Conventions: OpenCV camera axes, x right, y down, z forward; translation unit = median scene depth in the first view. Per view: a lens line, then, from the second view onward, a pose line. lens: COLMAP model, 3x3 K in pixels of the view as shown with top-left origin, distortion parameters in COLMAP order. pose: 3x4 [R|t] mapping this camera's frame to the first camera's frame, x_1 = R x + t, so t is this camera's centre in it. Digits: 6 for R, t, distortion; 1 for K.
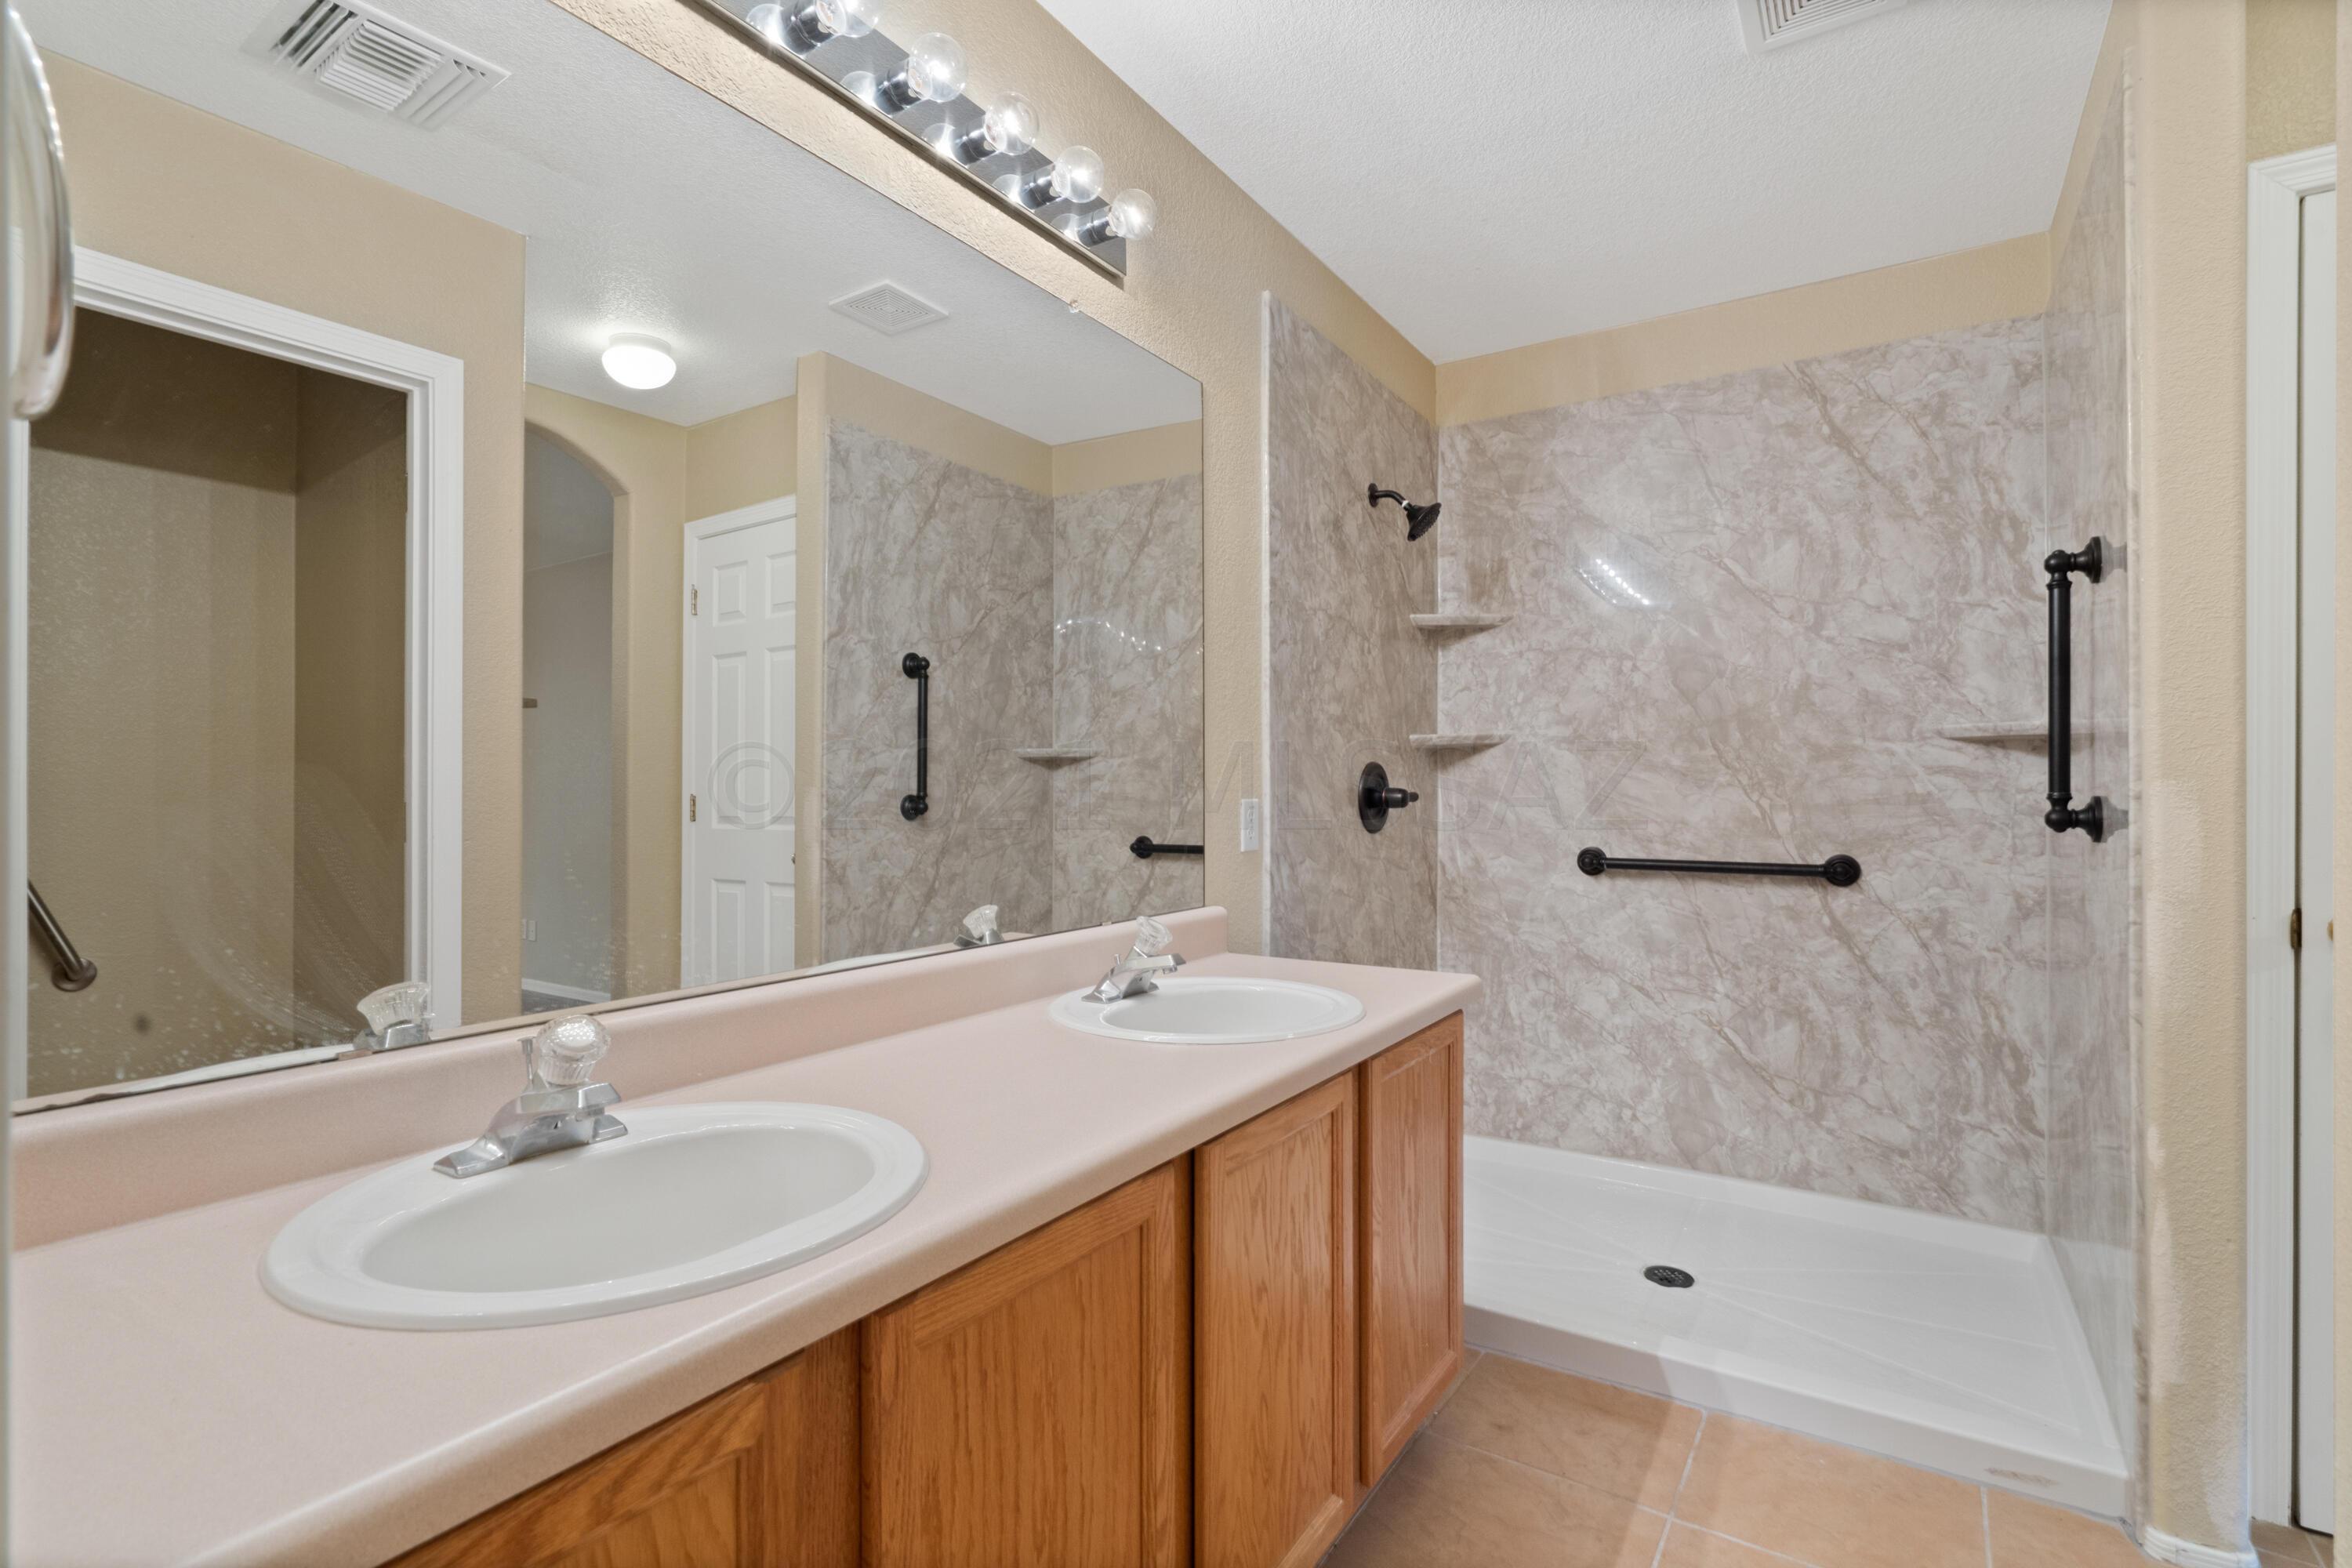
lens RADIAL K [[1104.9, 0, 1164.5], [0, 1104.9, 788.6], [0, 0, 1]] dist [-0.005626, 0.001808]
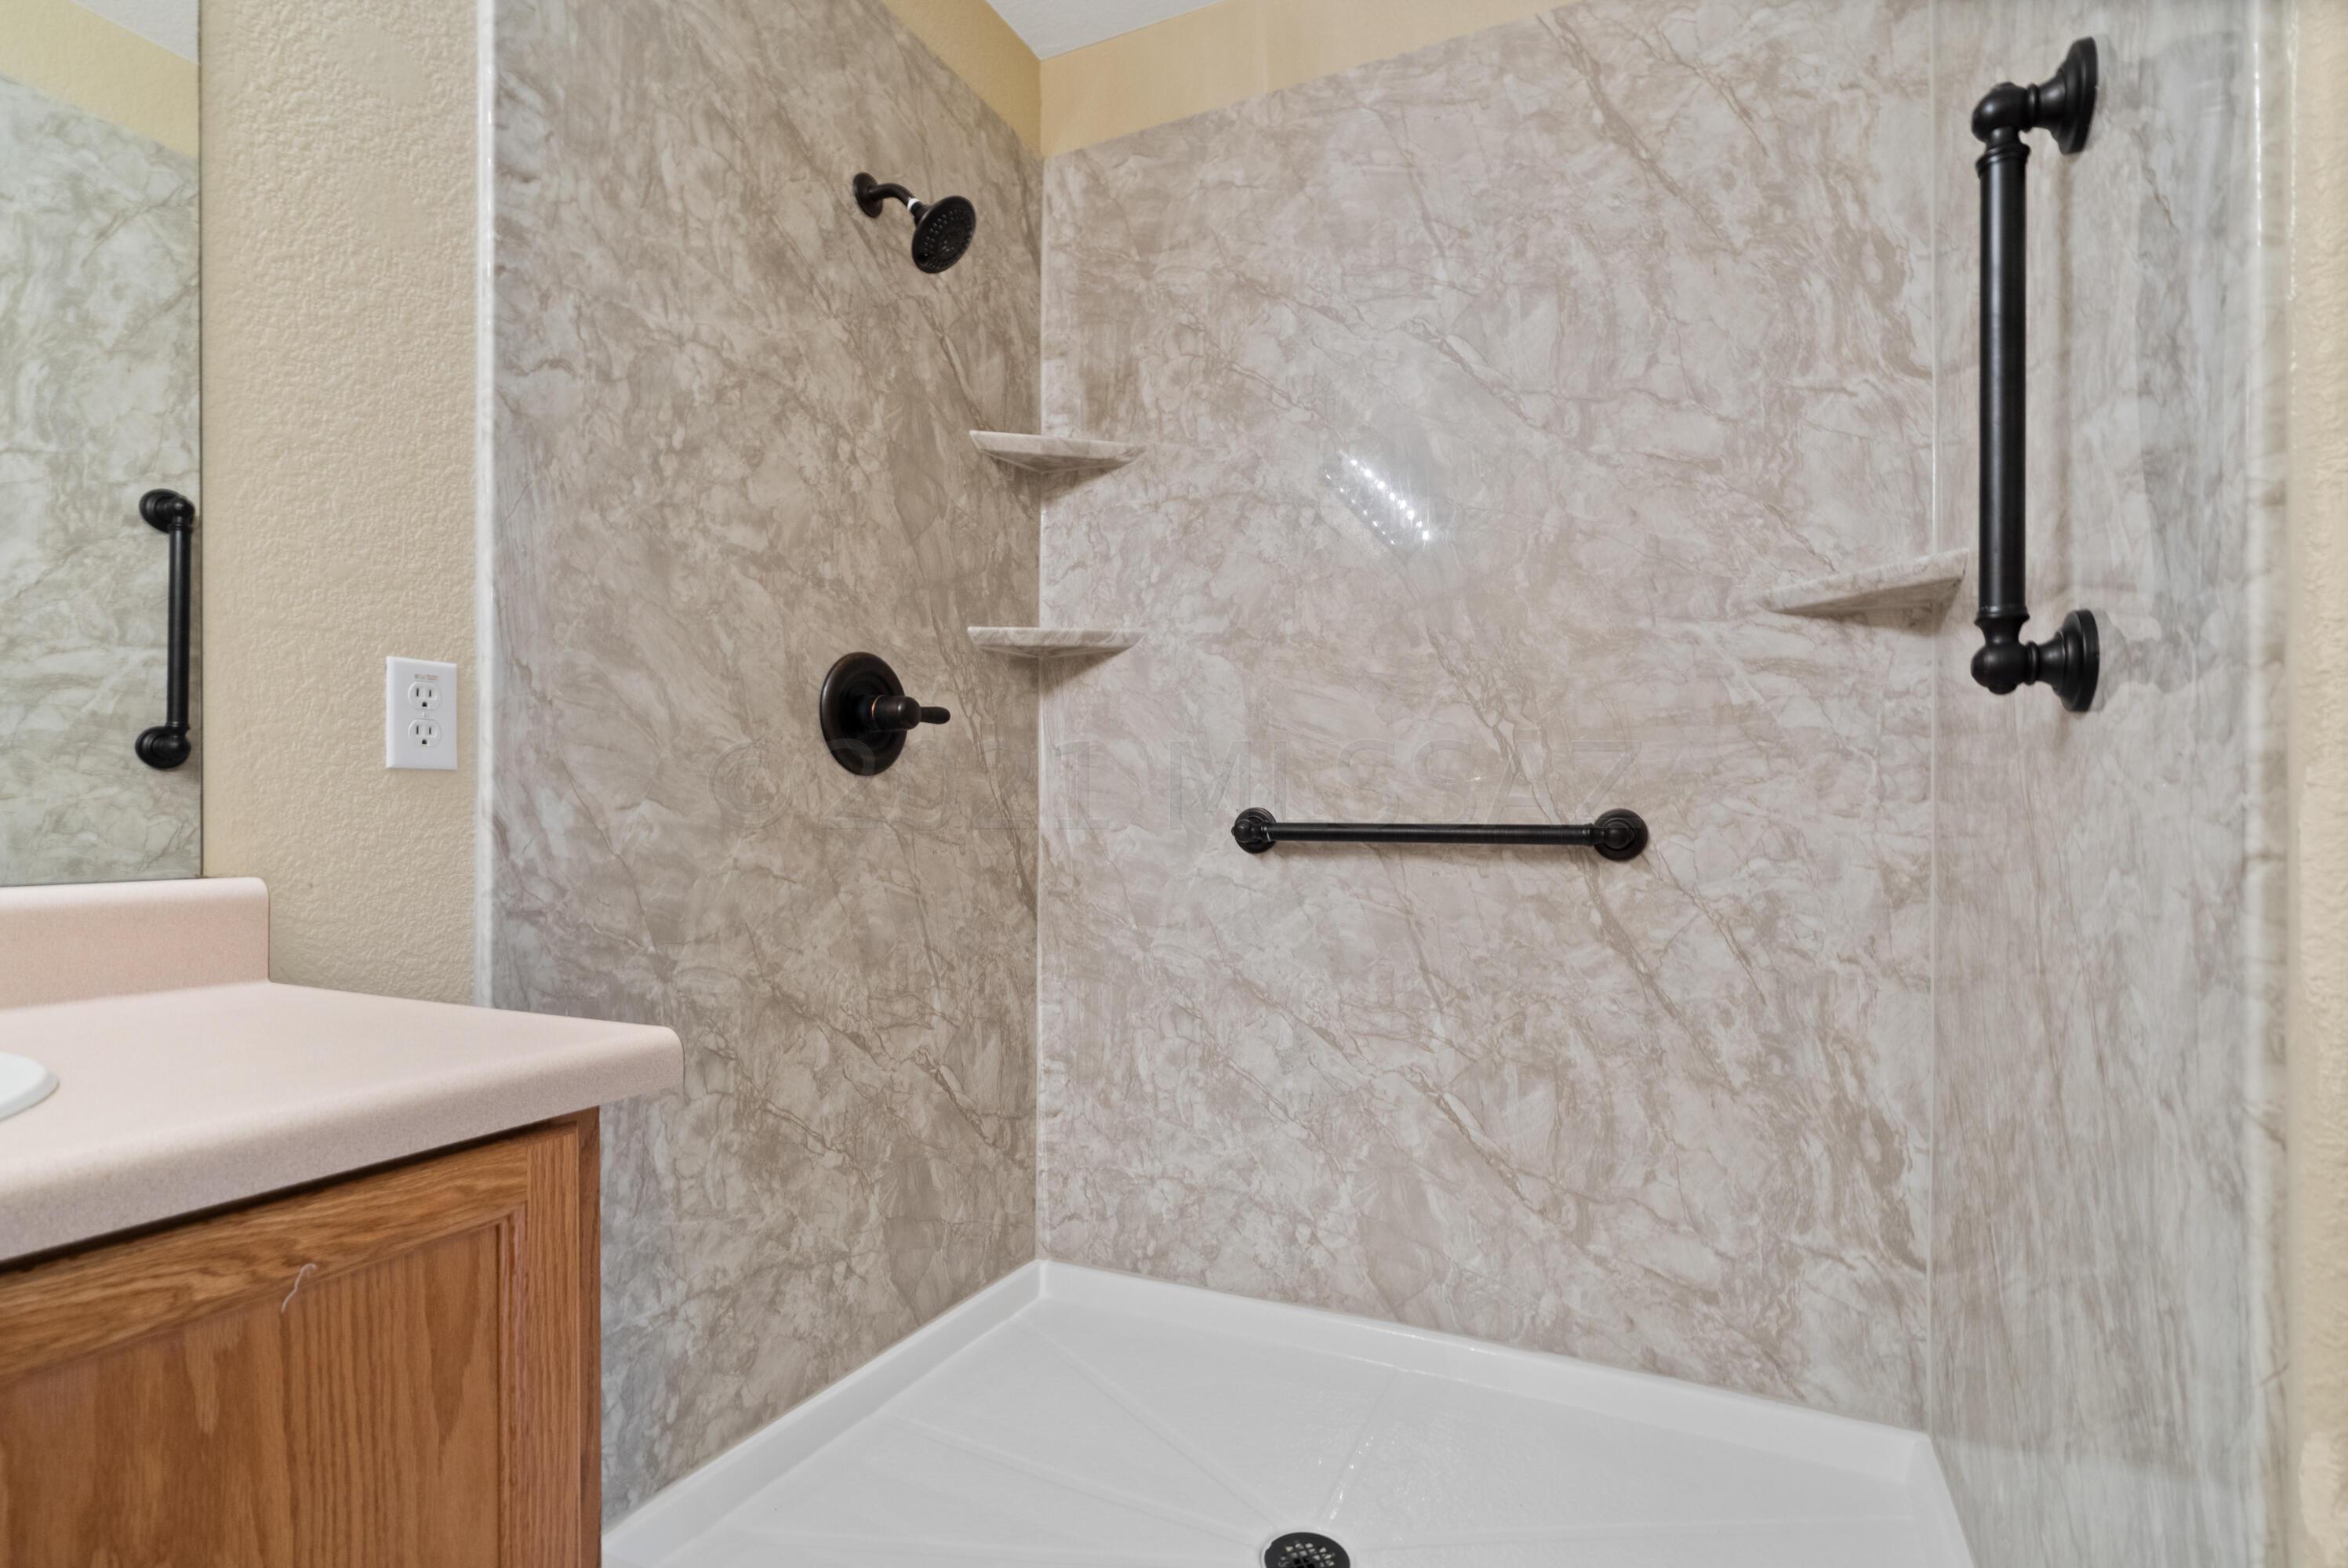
lens RADIAL K [[1102.8, 0, 1197.8], [0, 1102.8, 827.7], [0, 0, 1]] dist [-0.005626, 0.001808]
pose [[0.991363, 0.002235, 0.131128, 0.299493], [-0.002697, 0.999991, 0.003350, 0.068112], [-0.131119, -0.003675, 0.991360, 0.420461]]
